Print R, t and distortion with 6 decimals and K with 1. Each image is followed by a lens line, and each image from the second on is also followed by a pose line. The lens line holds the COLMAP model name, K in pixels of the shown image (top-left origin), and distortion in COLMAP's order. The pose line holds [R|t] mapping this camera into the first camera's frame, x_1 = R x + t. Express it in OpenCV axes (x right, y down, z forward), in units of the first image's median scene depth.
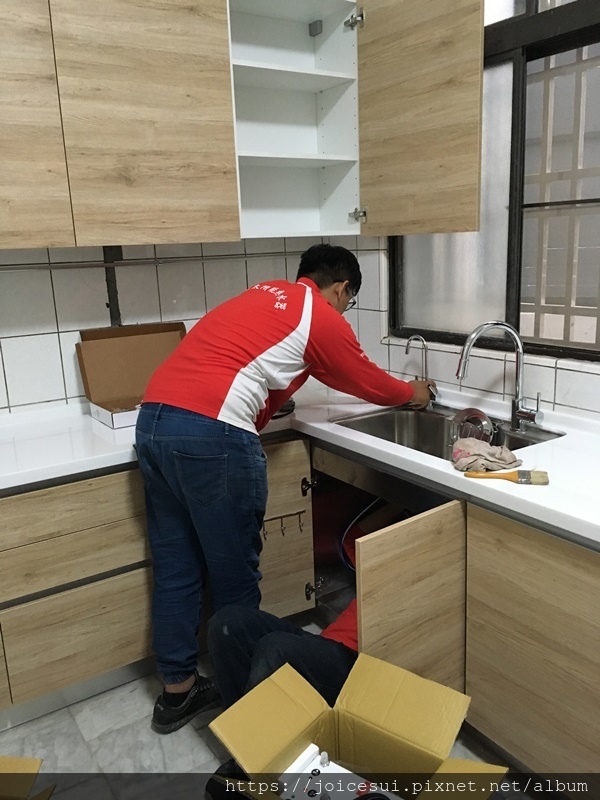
lens RADIAL K [[685.7, 0, 310.1], [0, 685.7, 399.0], [0, 0, 1]] dist [0.067737, -0.104320]
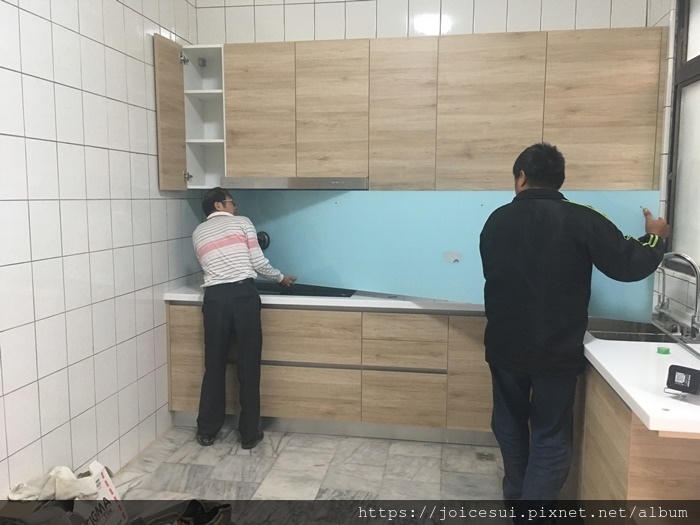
lens RADIAL K [[600.0, 0, 350.0], [0, 600.0, 262.5], [0, 0, 1]] dist [0.067737, -0.104320]
pose [[0.724519, 0.119554, -0.678807, 0.729045], [-0.185076, 0.982418, -0.024513, 0.059610], [0.663942, 0.143391, 0.733907, -0.369268]]
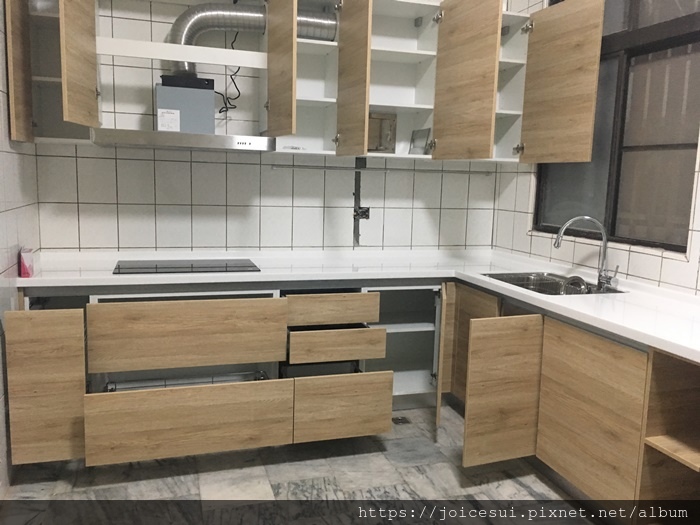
lens RADIAL K [[600.0, 0, 350.0], [0, 600.0, 262.5], [0, 0, 1]] dist [0.067737, -0.104320]
pose [[0.956403, 0.105356, -0.272385, 0.107845], [-0.127625, 0.989669, -0.065324, 0.120346], [0.262688, 0.097239, 0.959968, -0.369331]]
